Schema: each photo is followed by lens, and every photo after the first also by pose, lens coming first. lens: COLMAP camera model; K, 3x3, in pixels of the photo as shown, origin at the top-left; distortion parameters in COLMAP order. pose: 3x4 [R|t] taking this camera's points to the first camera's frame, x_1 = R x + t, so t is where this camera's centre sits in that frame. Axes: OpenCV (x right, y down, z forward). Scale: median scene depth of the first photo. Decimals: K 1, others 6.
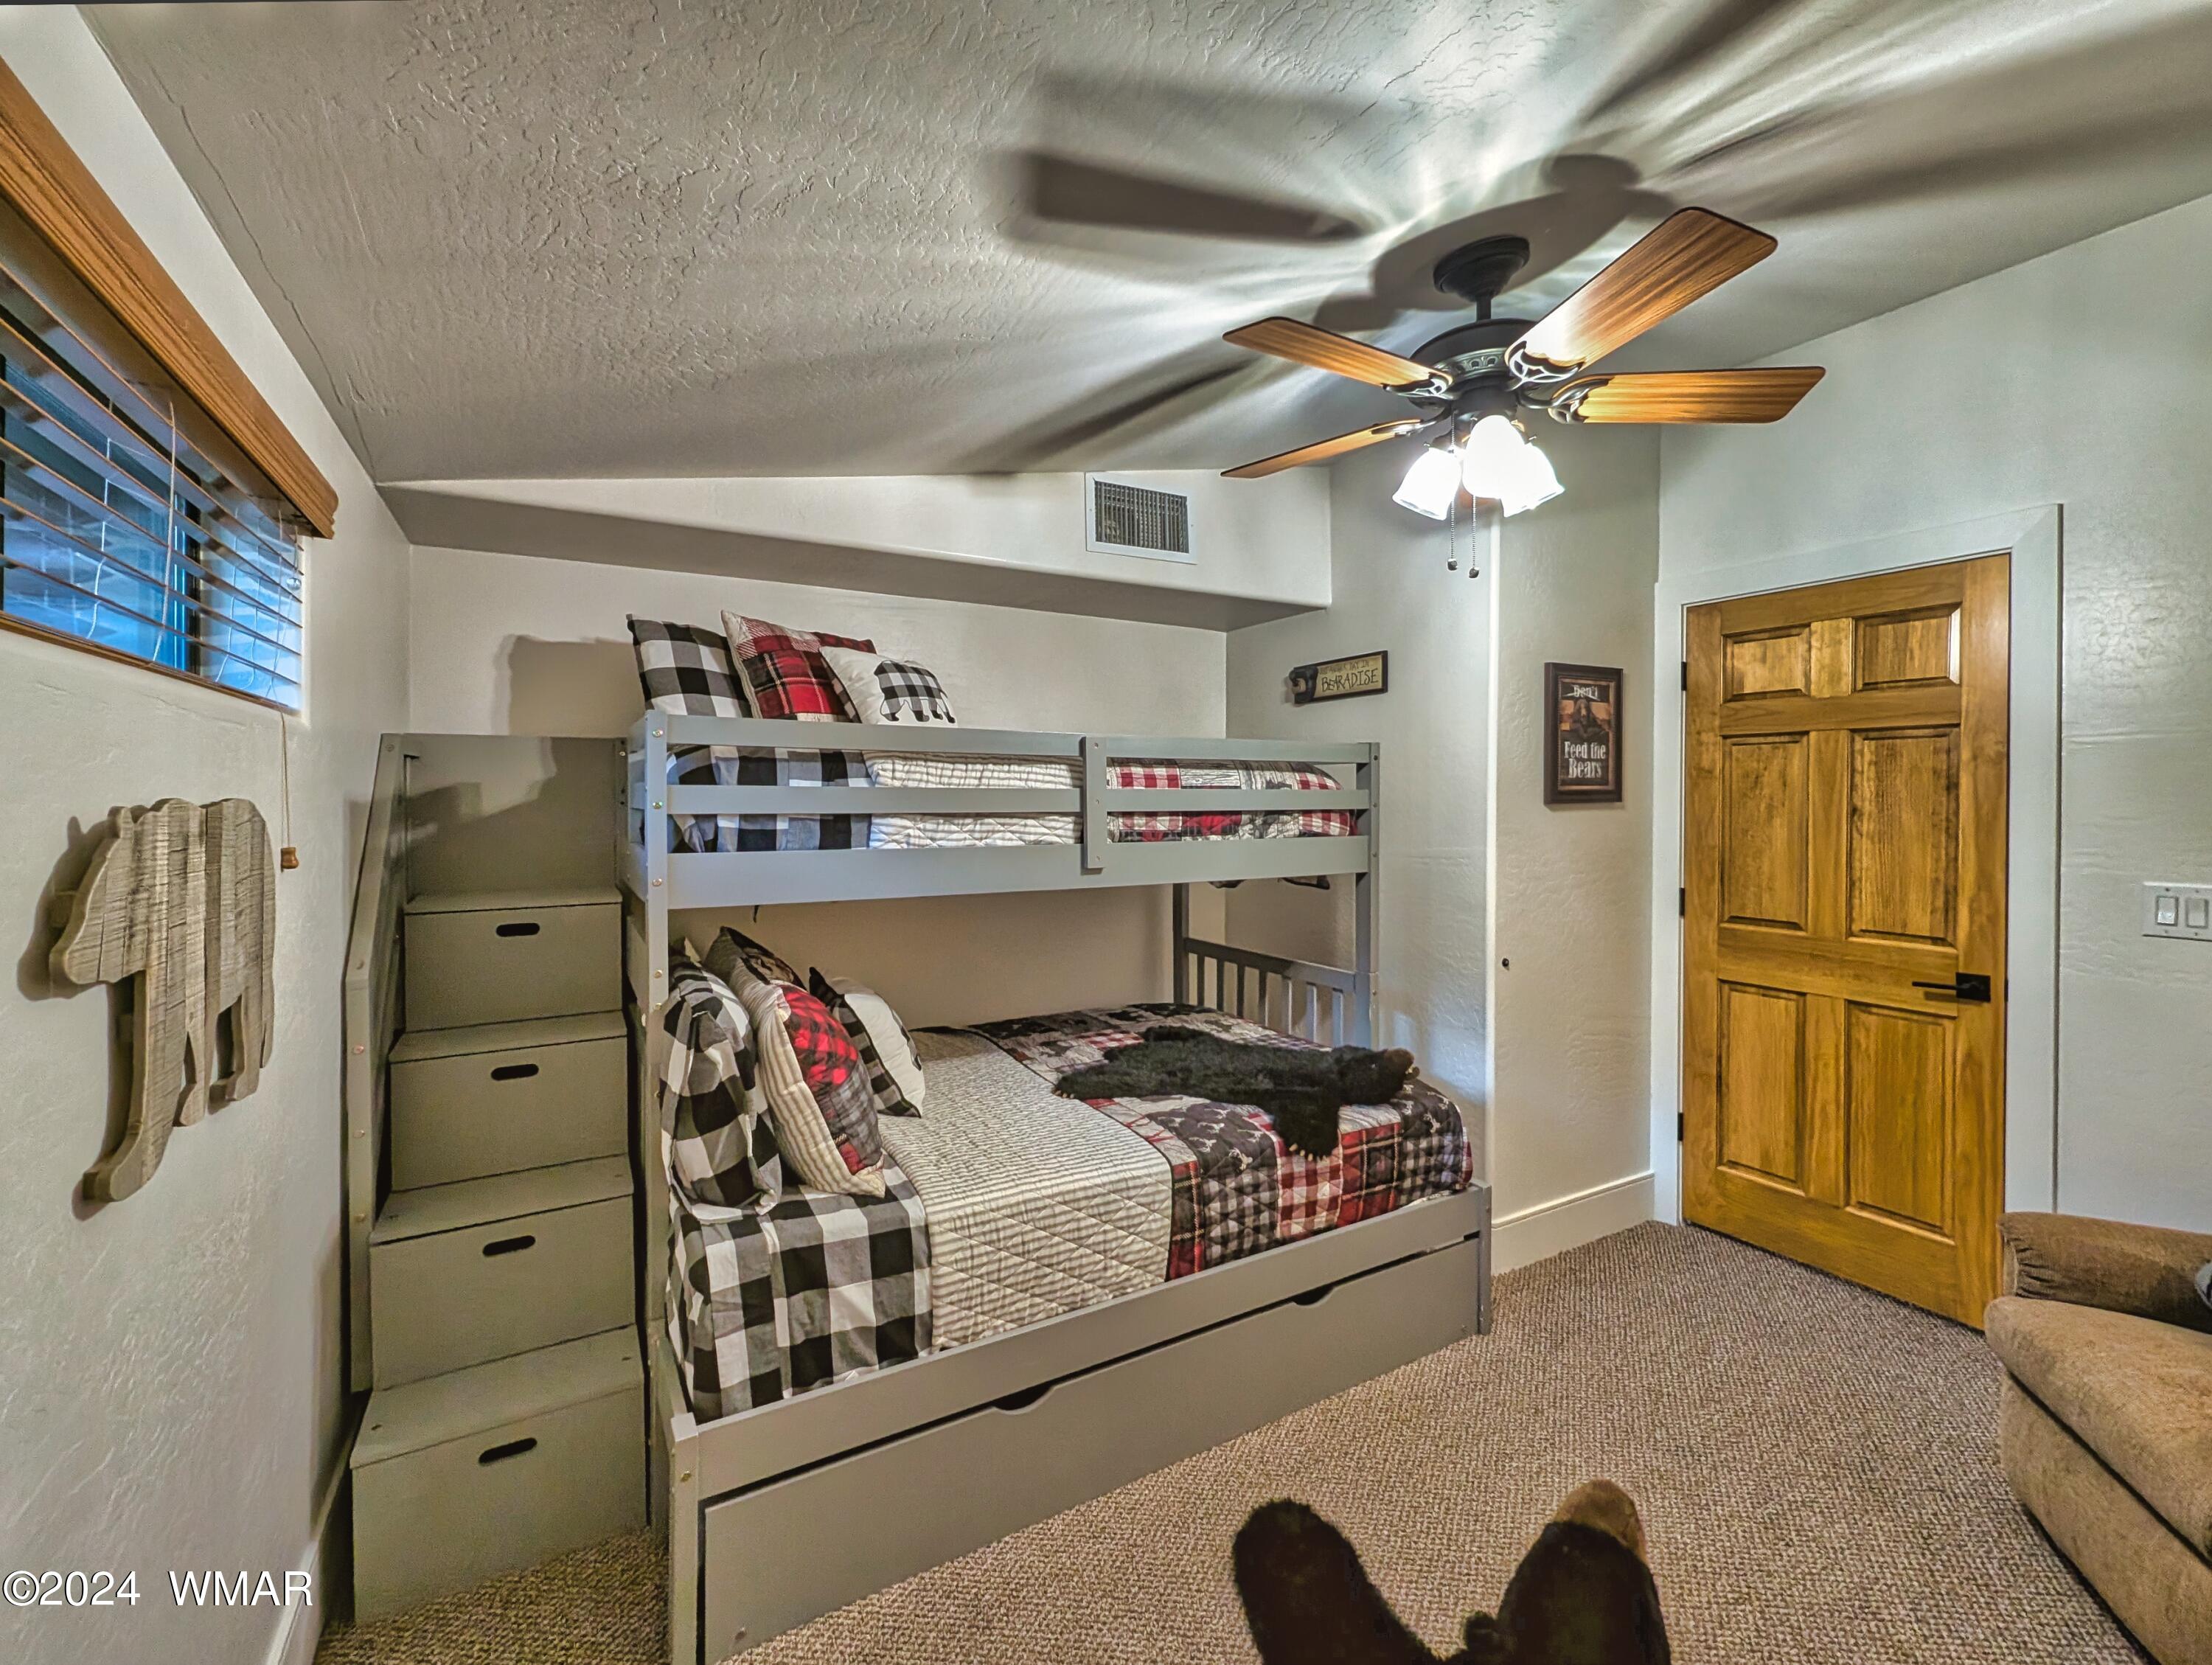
lens RADIAL K [[934.9, 0, 1105.8], [0, 934.9, 804.8], [0, 0, 1]] dist [0.000309, -0.000078]
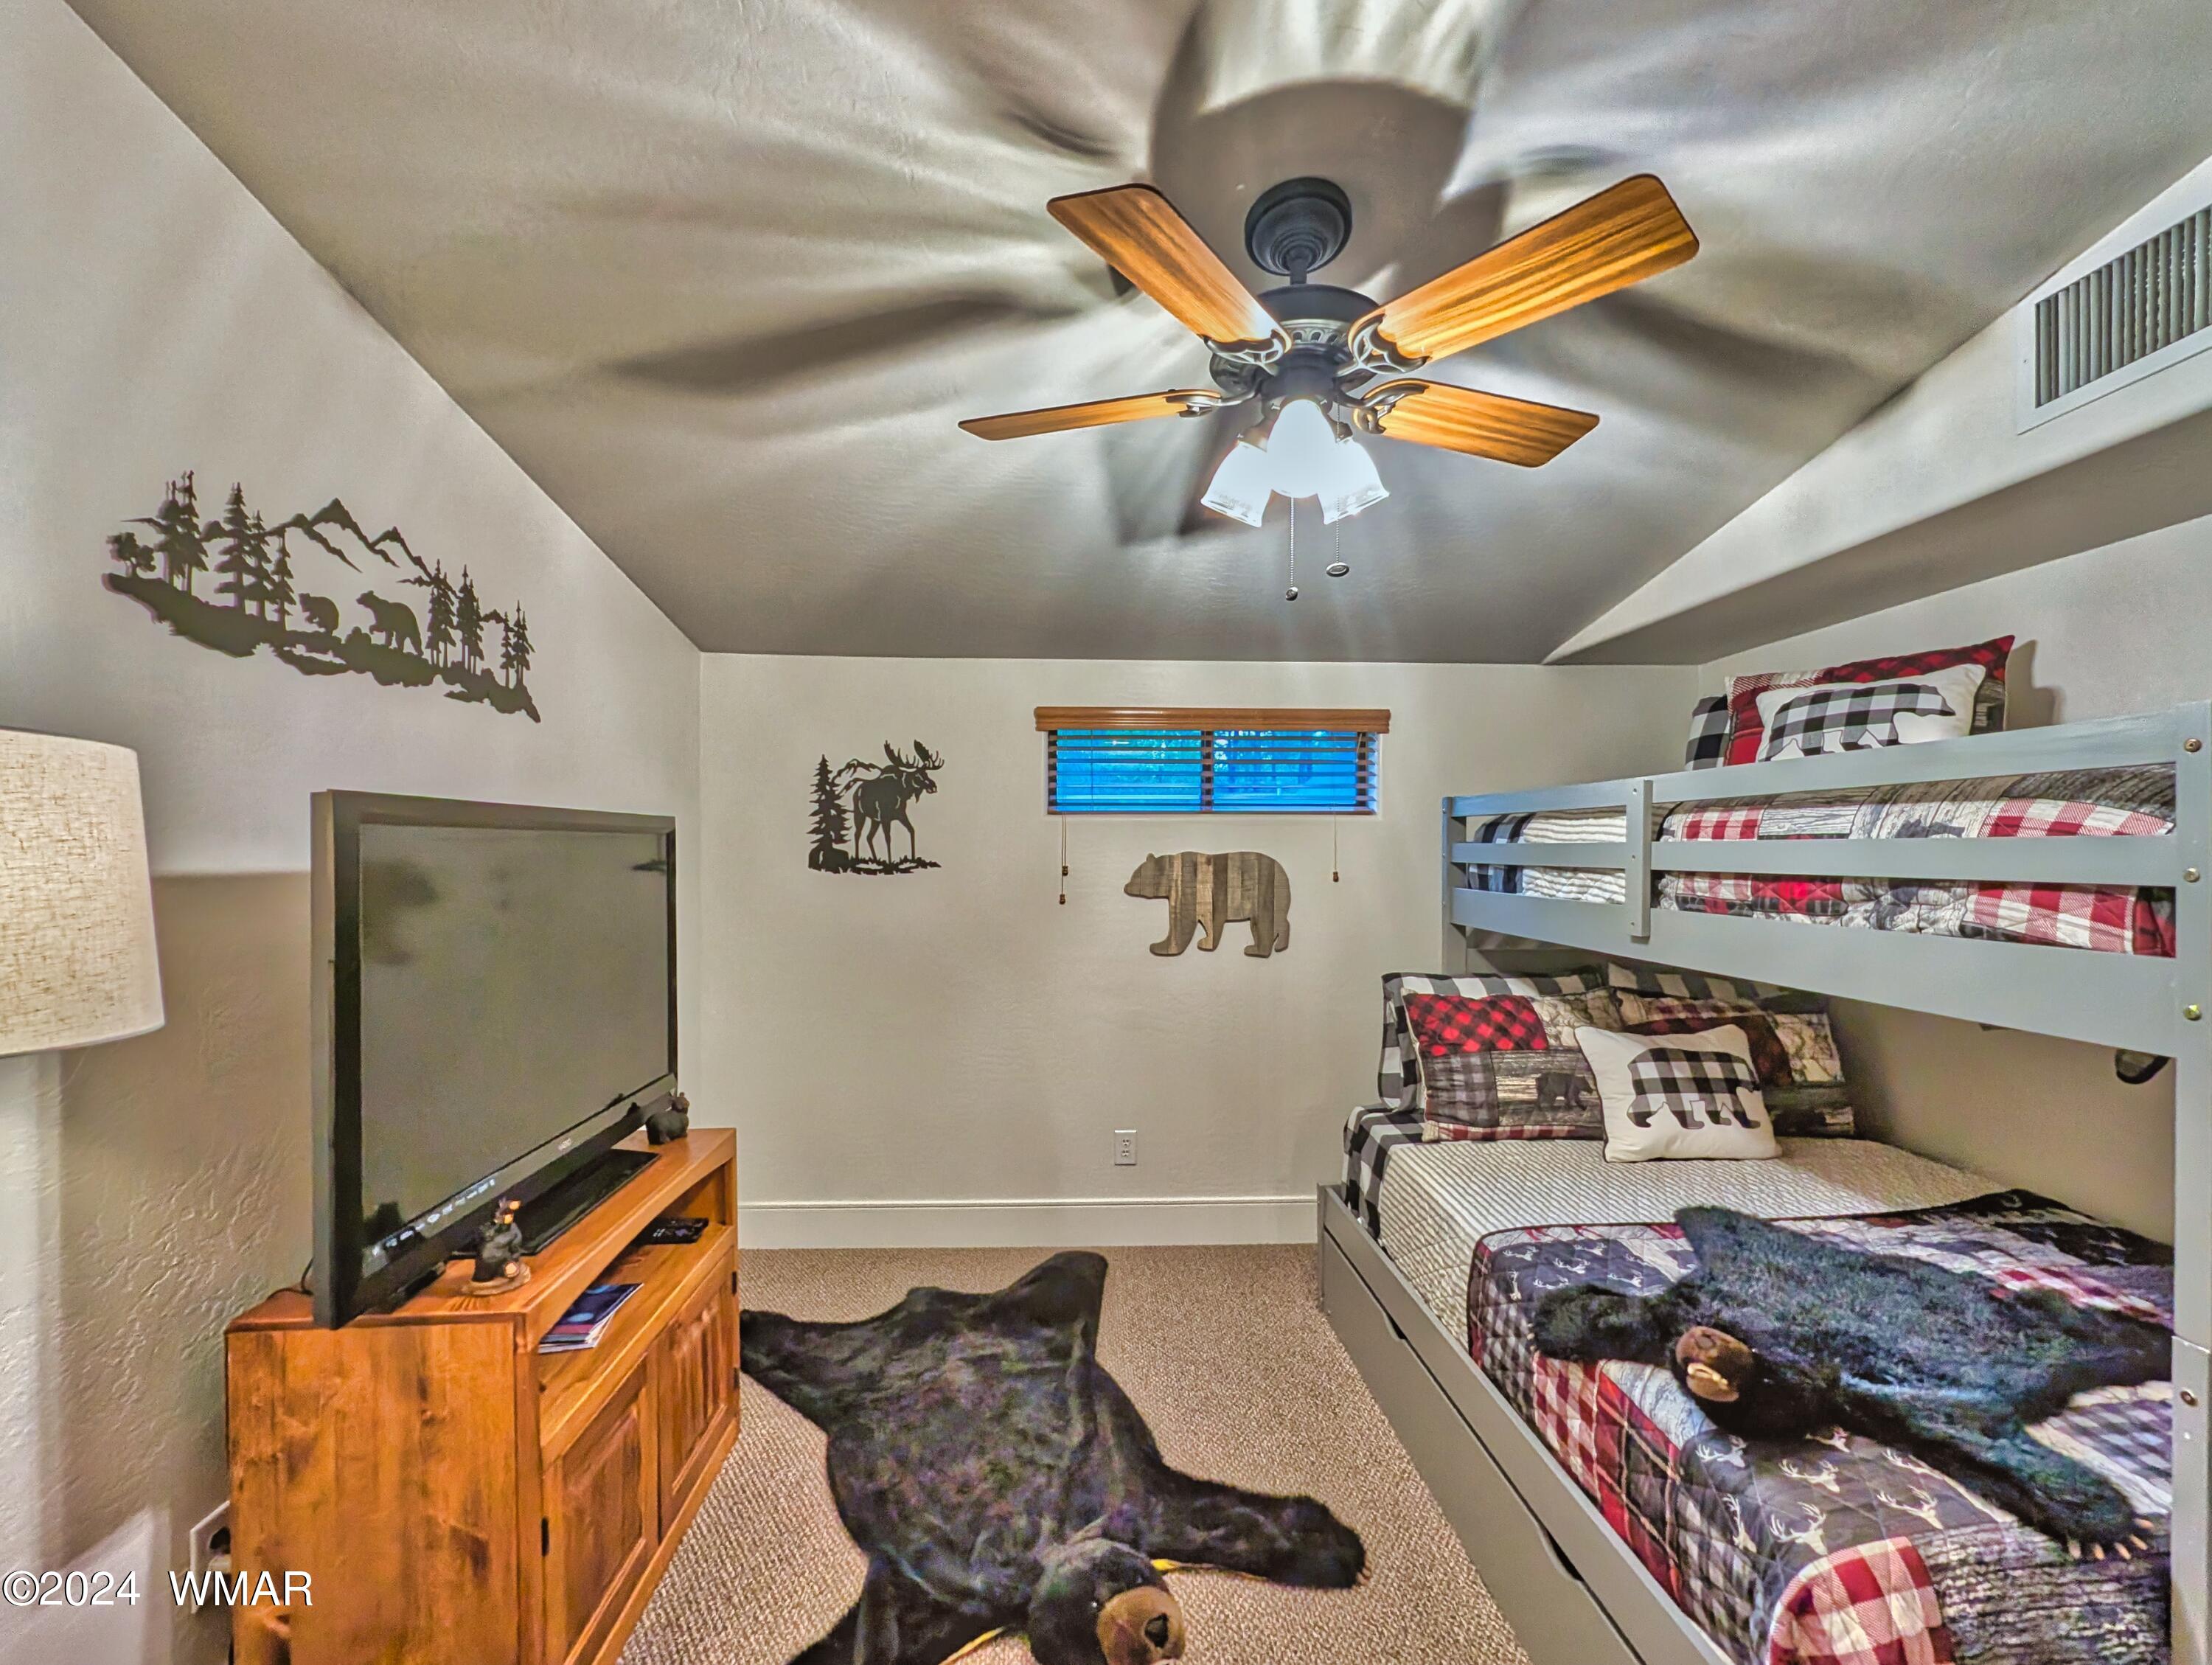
lens RADIAL K [[919.0, 0, 1110.6], [0, 919.0, 833.4], [0, 0, 1]] dist [0.004920, -0.000204]
pose [[-0.451040, -0.014331, -0.892388, 0.833955], [-0.003577, 0.999892, -0.014250, -0.010220], [0.892496, -0.003235, -0.451043, 0.835017]]
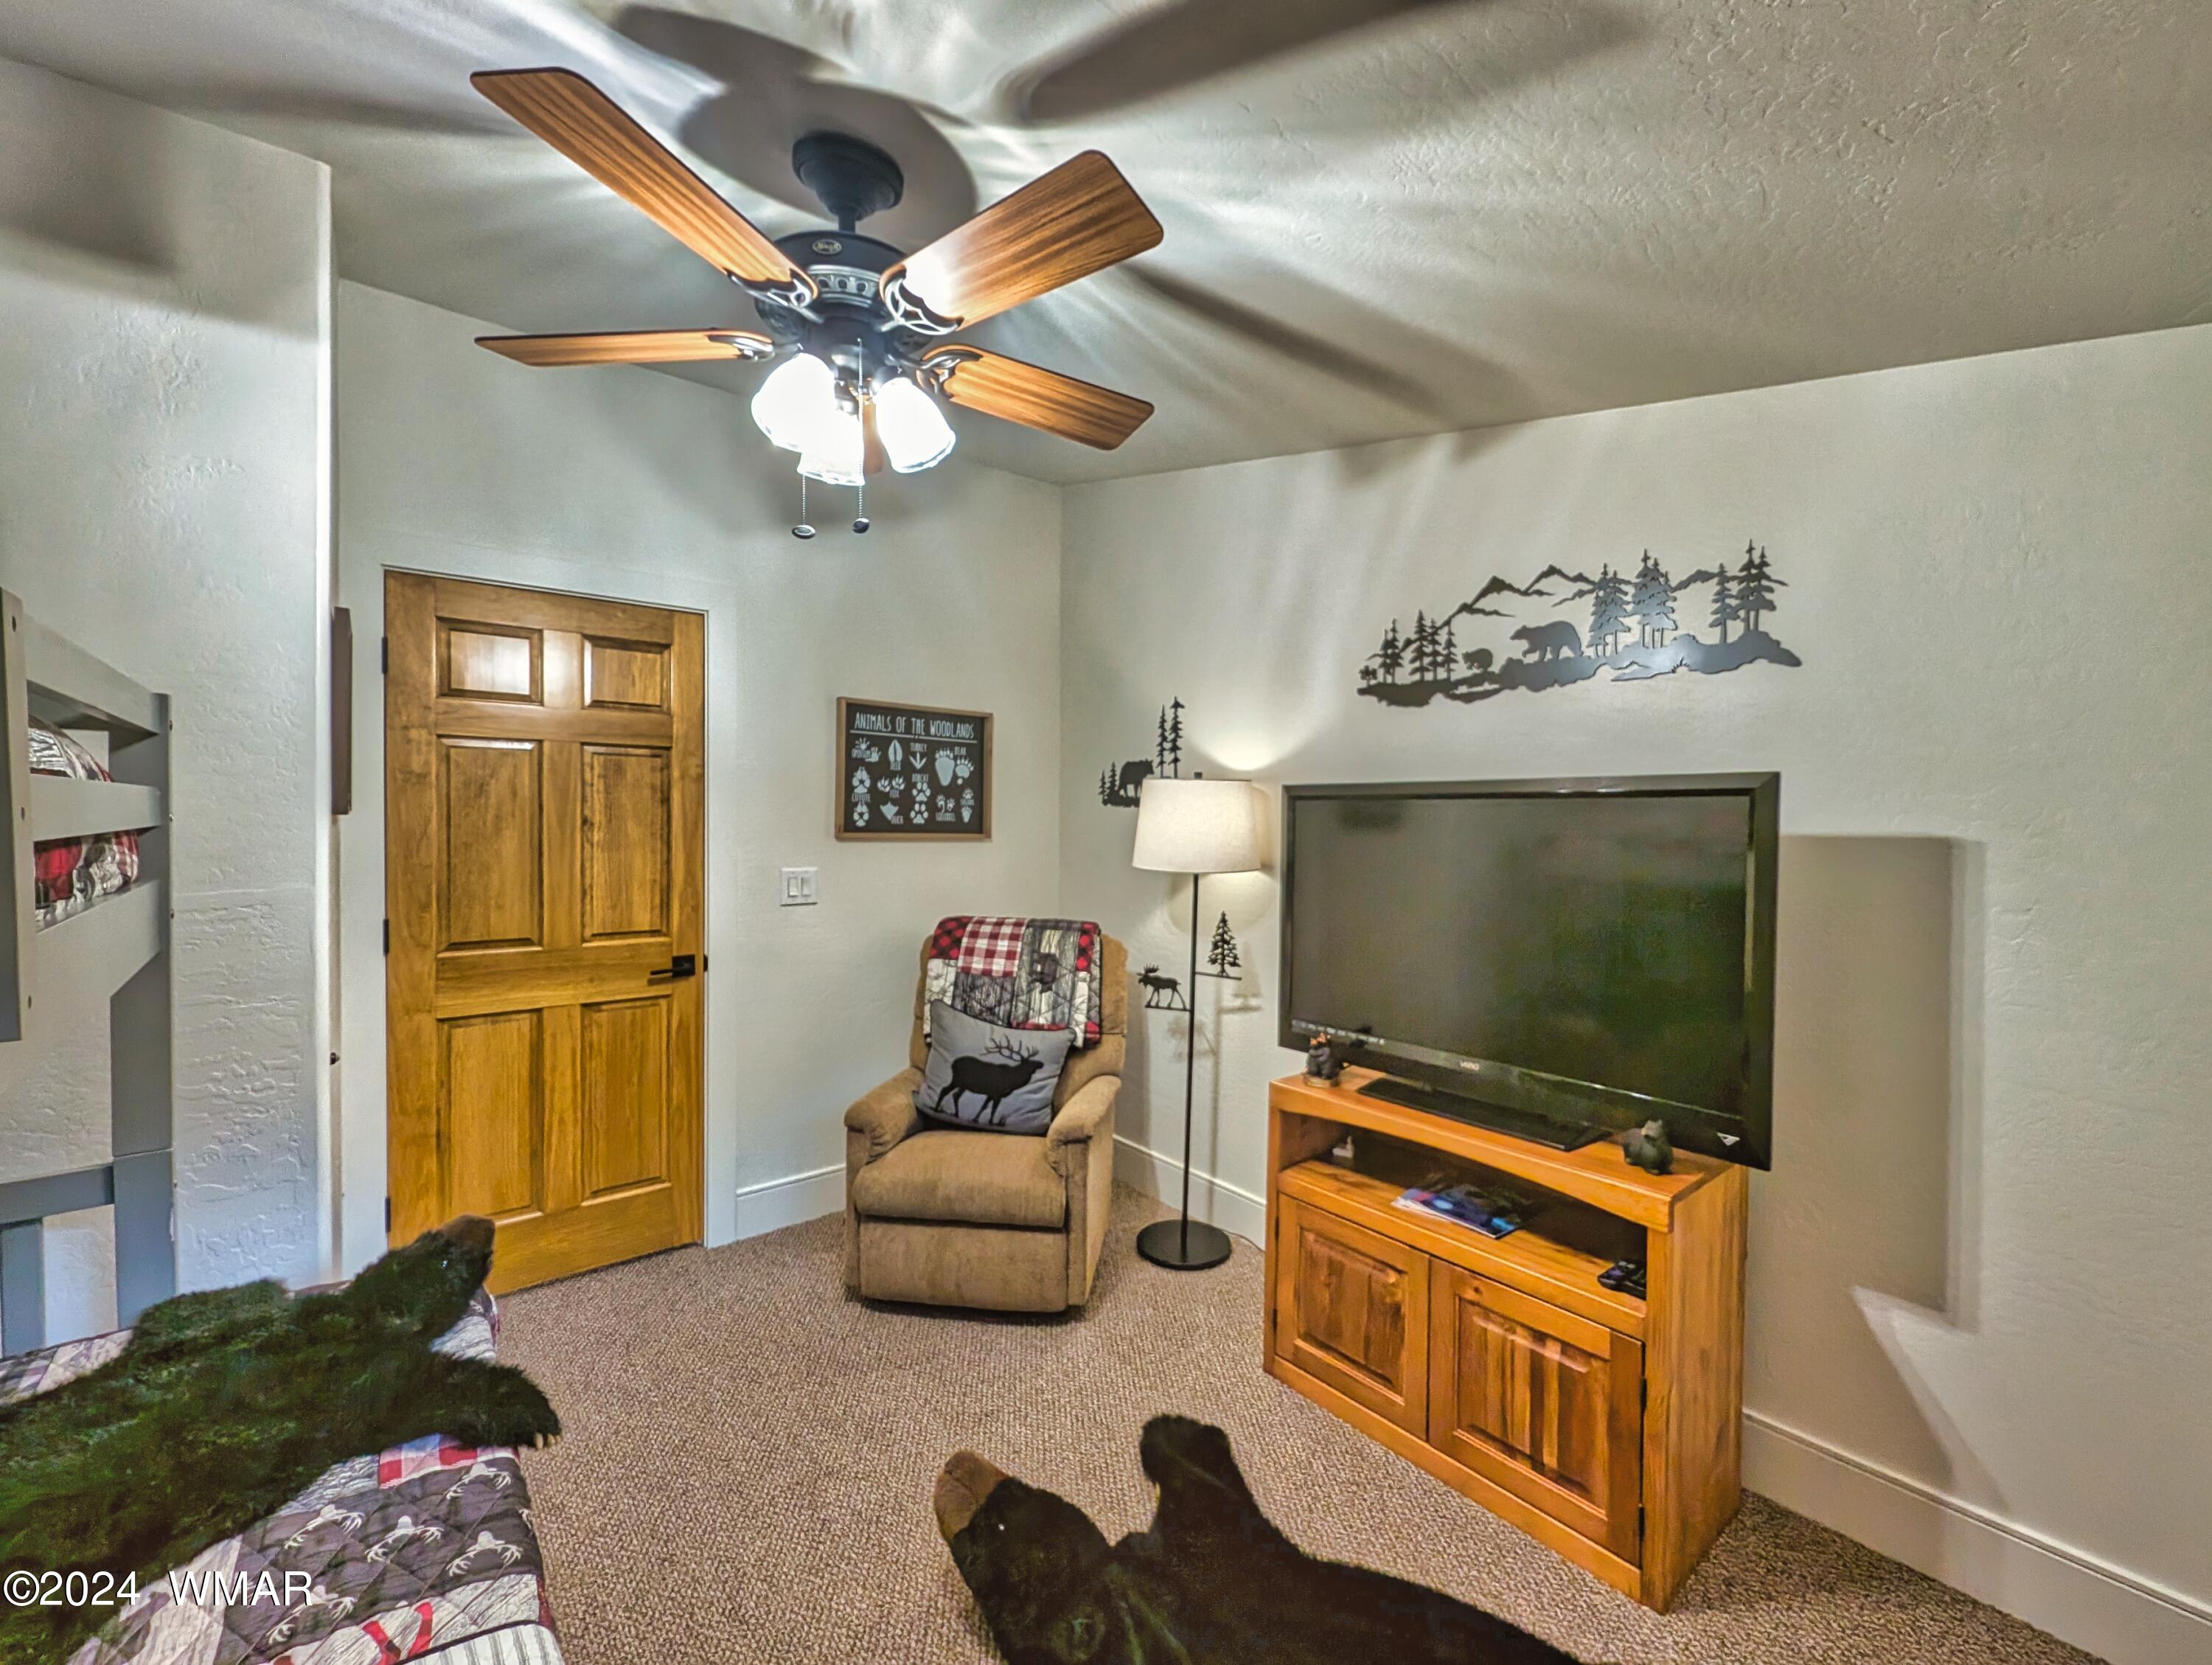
lens RADIAL K [[919.0, 0, 1110.6], [0, 919.0, 833.4], [0, 0, 1]] dist [0.004920, -0.000204]
pose [[-0.163413, -0.025790, 0.986221, -0.315002], [-0.005974, 0.999666, 0.025152, -0.009770], [-0.986540, -0.001782, -0.163512, 0.611656]]
